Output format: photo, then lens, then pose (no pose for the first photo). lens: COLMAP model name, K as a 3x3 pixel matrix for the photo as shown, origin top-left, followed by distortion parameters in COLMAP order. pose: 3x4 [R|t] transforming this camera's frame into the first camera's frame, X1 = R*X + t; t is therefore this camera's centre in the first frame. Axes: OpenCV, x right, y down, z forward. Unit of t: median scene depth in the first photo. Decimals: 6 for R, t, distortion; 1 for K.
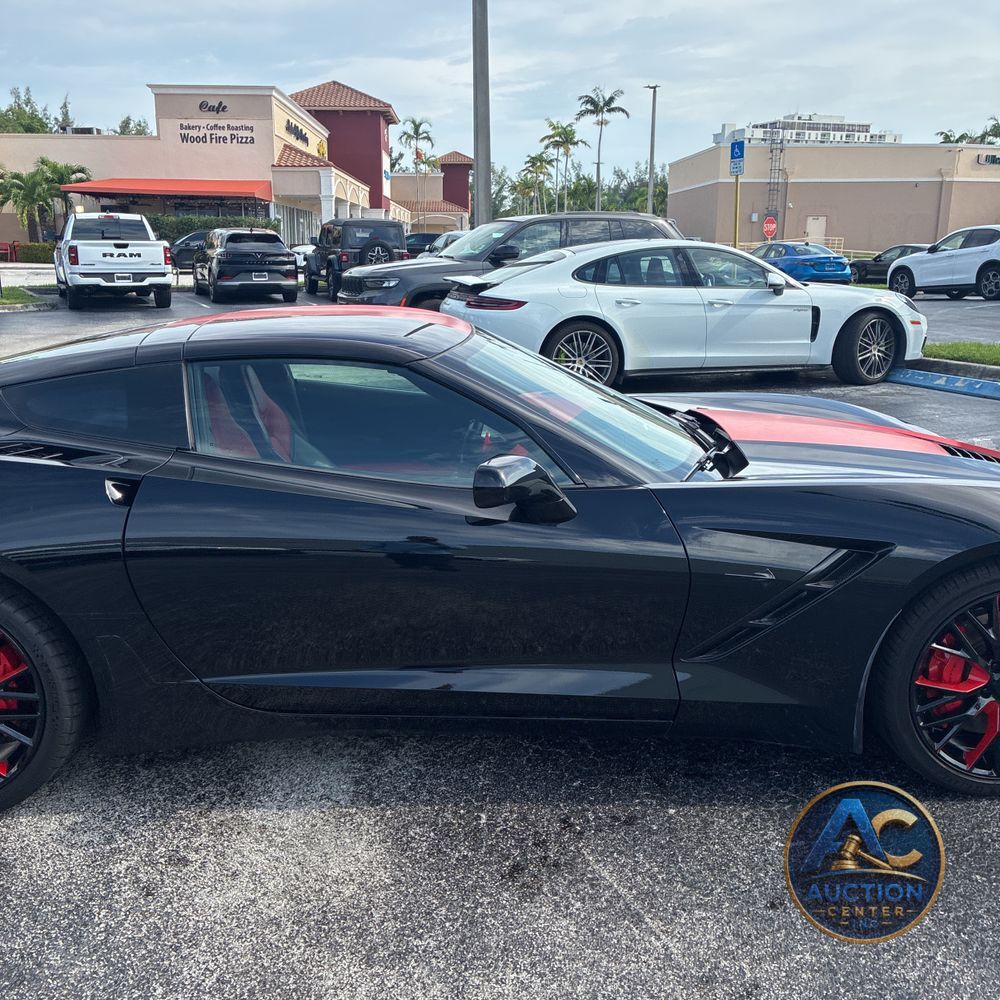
lens RADIAL K [[1005.0, 0, 493.2], [0, 1005.0, 496.3], [0, 0, 1]] dist [0.020591, 0.000000]
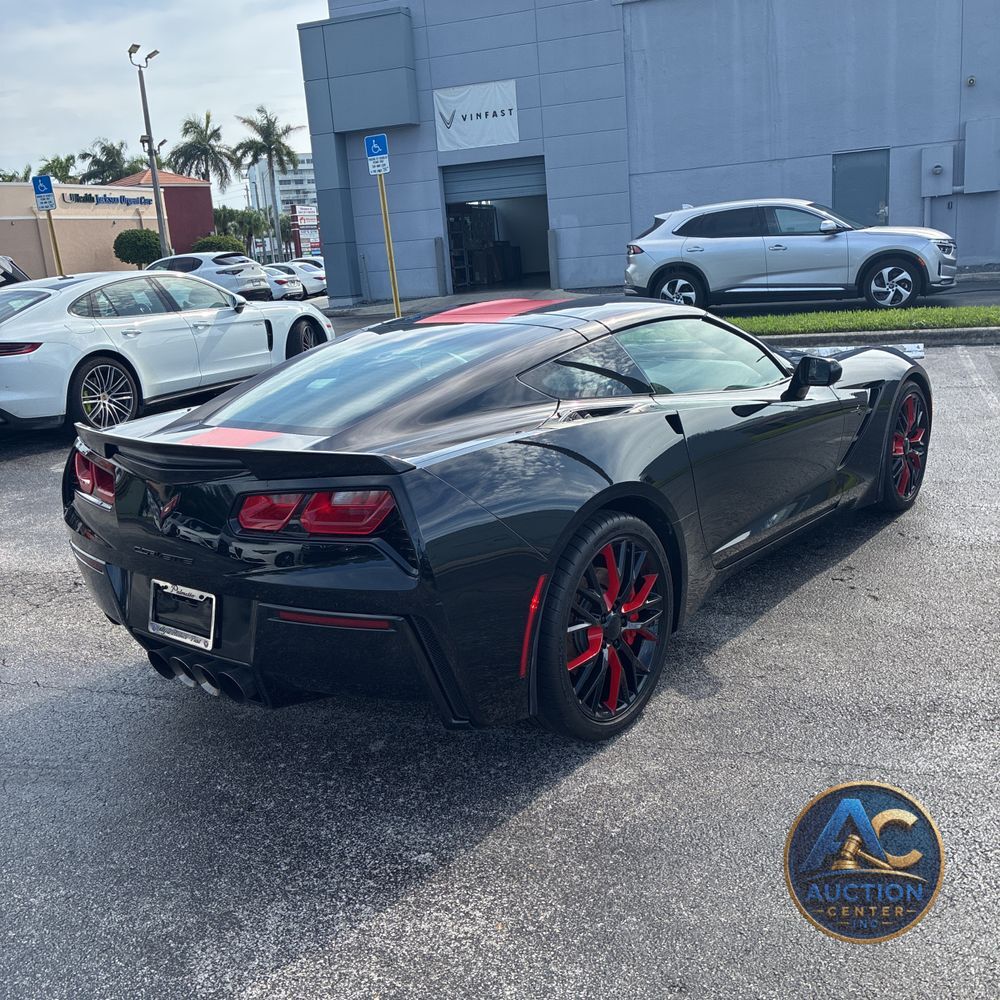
lens RADIAL K [[1005.0, 0, 496.8], [0, 1005.0, 497.2], [0, 0, 1]] dist [0.020591, 0.000000]
pose [[0.645344, -0.229652, 0.728554, -0.188666], [0.254817, 0.963830, 0.078102, -0.009384], [-0.720139, 0.135245, 0.680521, 0.035267]]
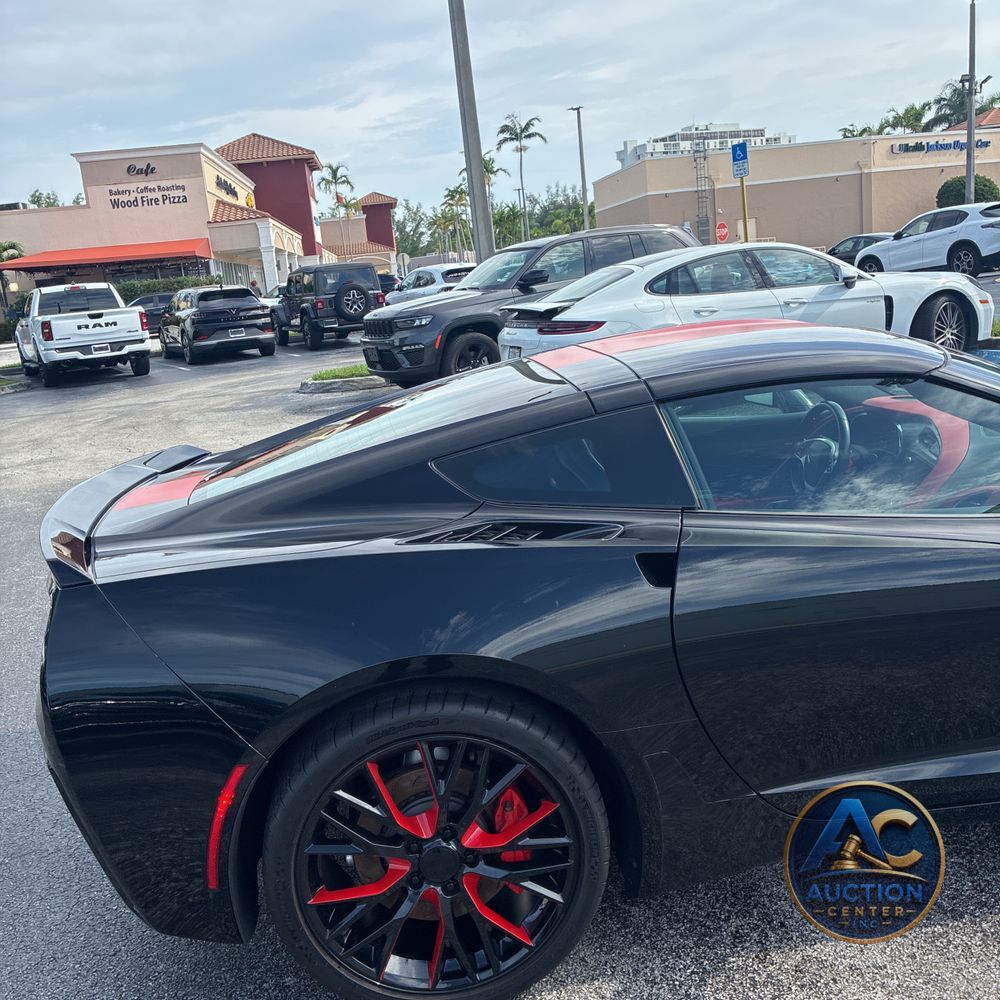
lens RADIAL K [[1005.0, 0, 491.9], [0, 1005.0, 495.8], [0, 0, 1]] dist [0.020591, 0.000000]
pose [[0.991701, -0.115654, 0.056147, -0.067201], [0.117341, 0.992704, -0.027733, -0.007019], [-0.052530, 0.034091, 0.998037, 0.026454]]
